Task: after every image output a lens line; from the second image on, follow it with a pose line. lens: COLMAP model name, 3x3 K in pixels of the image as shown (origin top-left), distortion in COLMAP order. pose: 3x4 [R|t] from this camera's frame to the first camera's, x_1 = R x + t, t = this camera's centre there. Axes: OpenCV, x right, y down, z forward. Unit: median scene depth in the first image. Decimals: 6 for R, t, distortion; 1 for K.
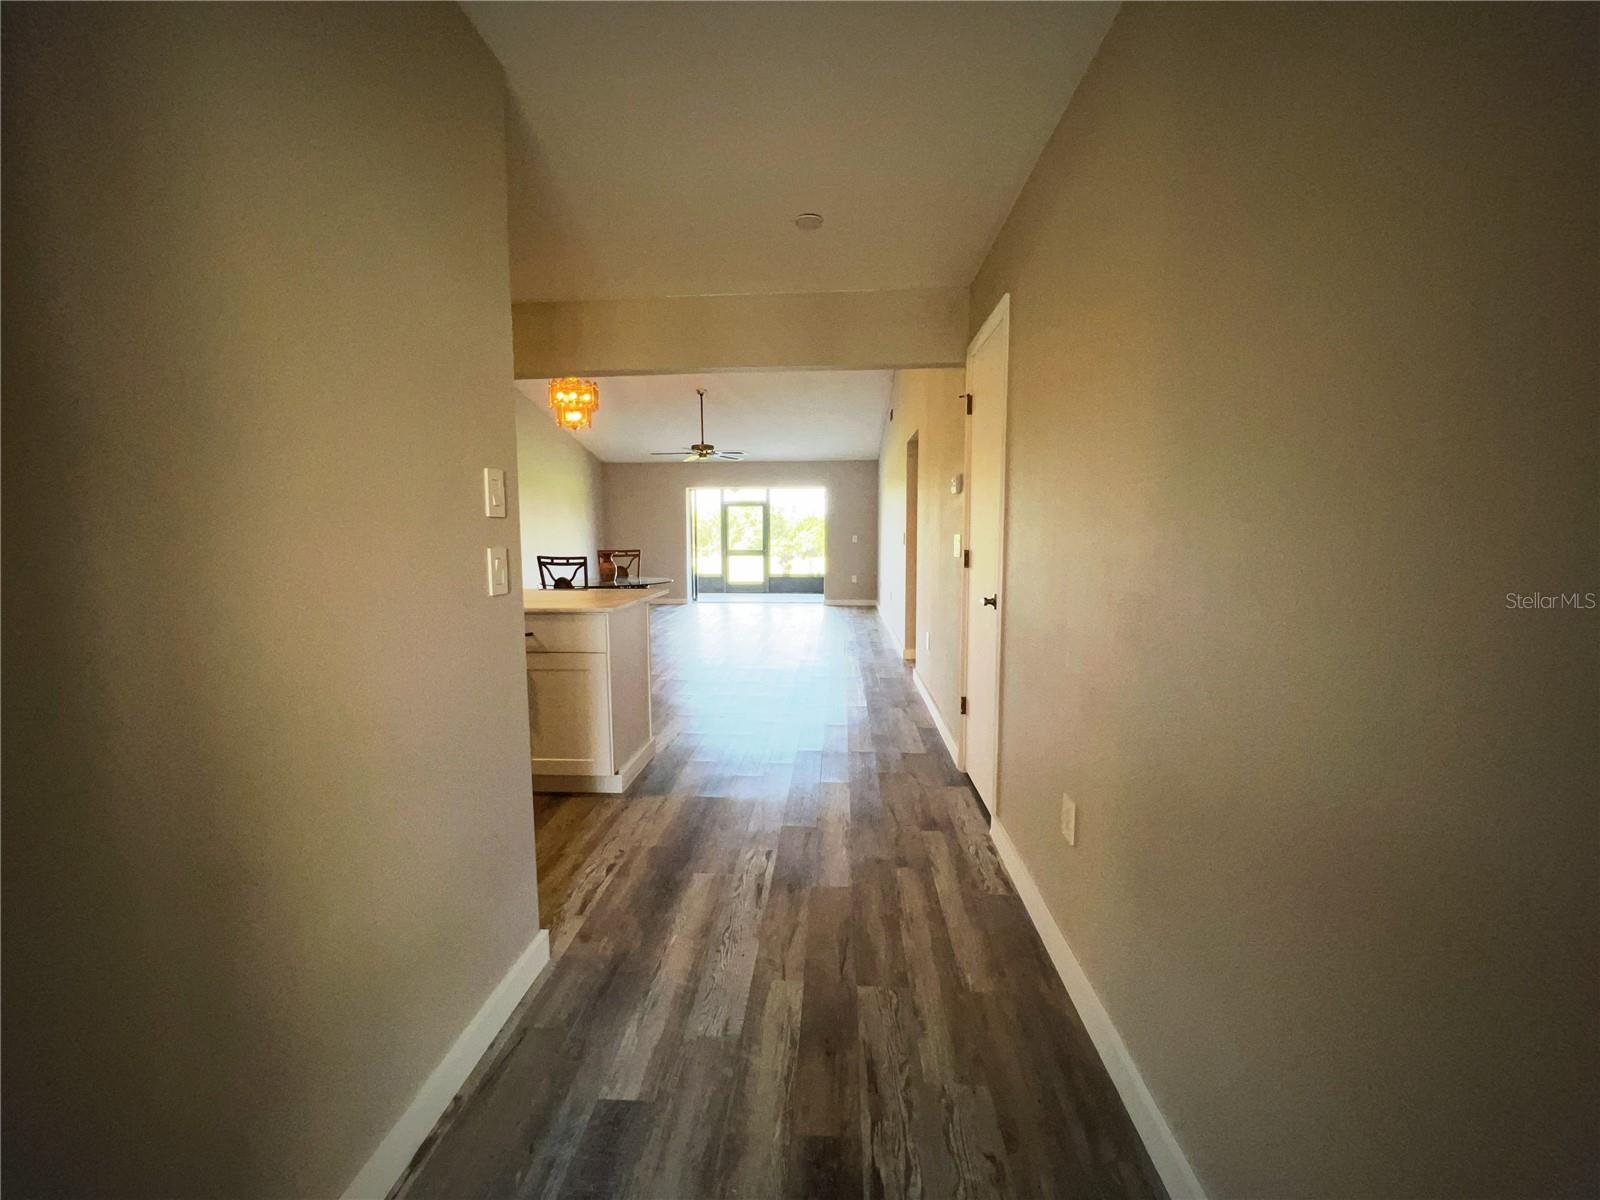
lens RADIAL K [[640.9, 0, 795.3], [0, 640.9, 596.3], [0, 0, 1]] dist [-0.005119, 0.000686]
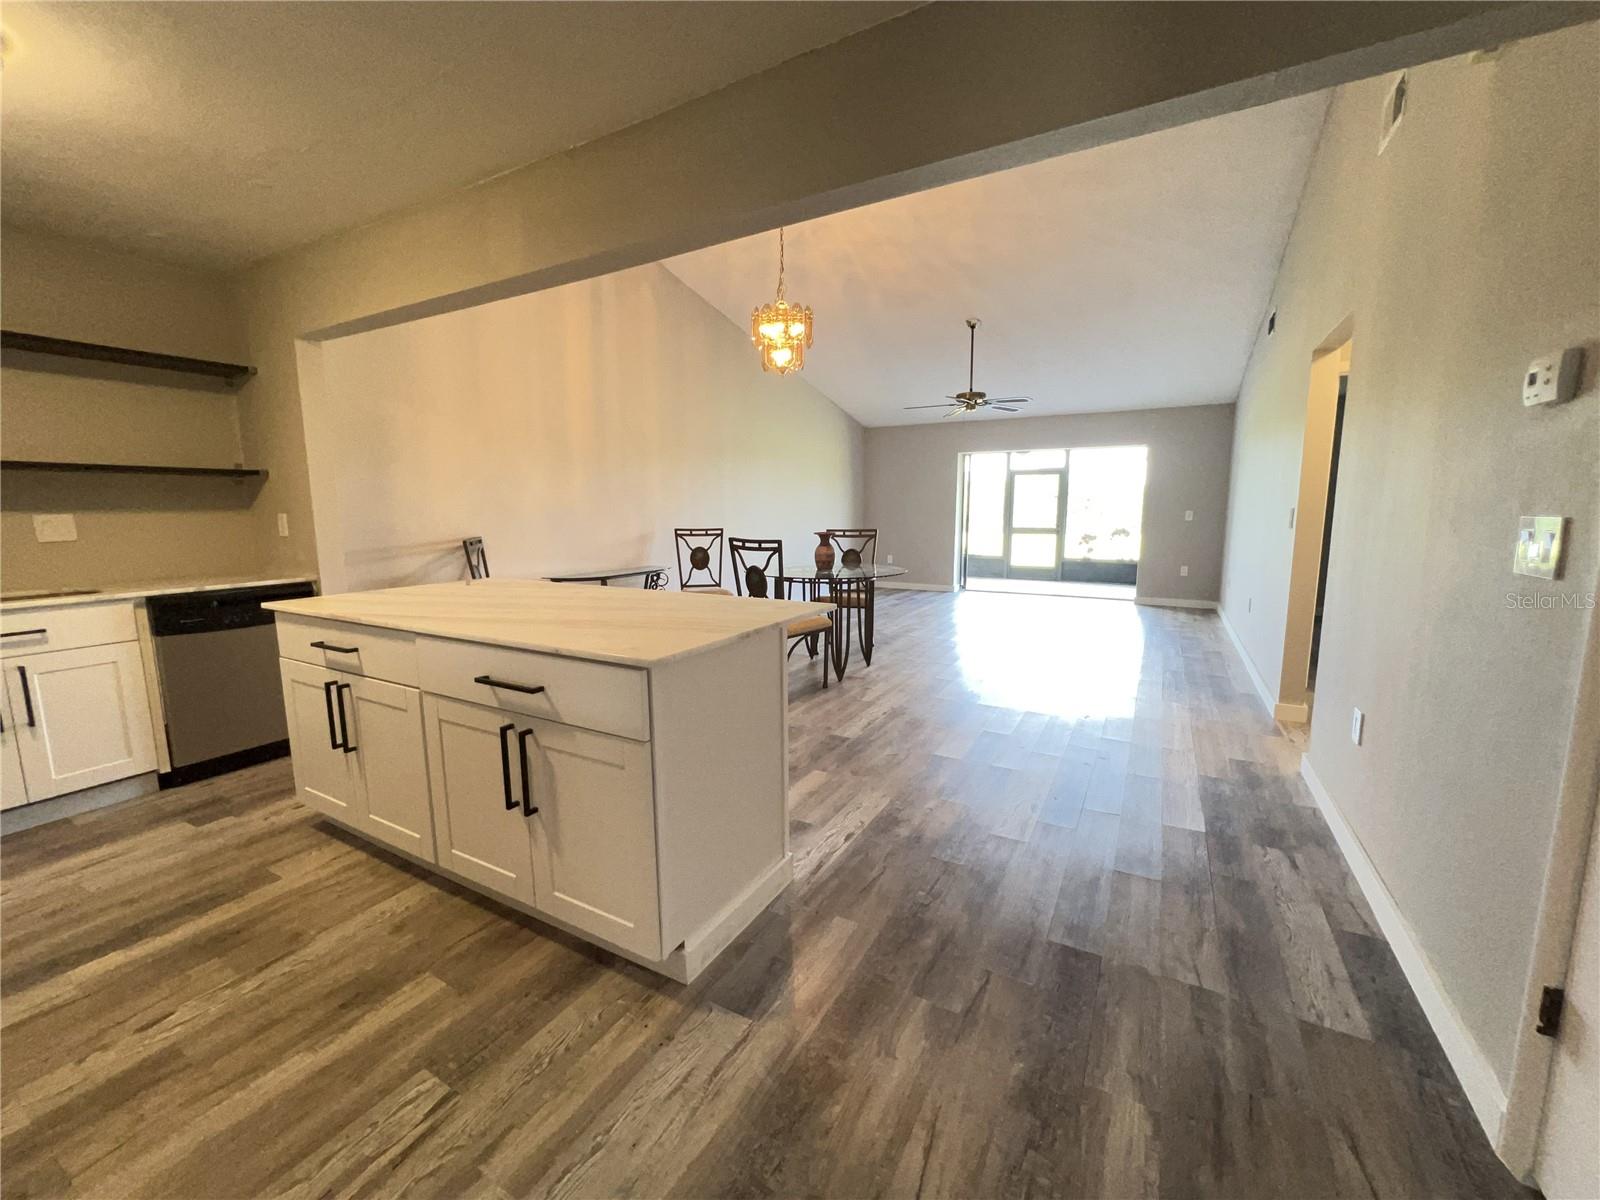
lens RADIAL K [[640.9, 0, 795.3], [0, 640.9, 596.3], [0, 0, 1]] dist [-0.005119, 0.000686]
pose [[0.900618, 0.059539, -0.430513, 0.011558], [-0.041887, 0.997852, 0.050375, -0.022061], [0.432587, -0.027335, 0.901177, 0.207997]]
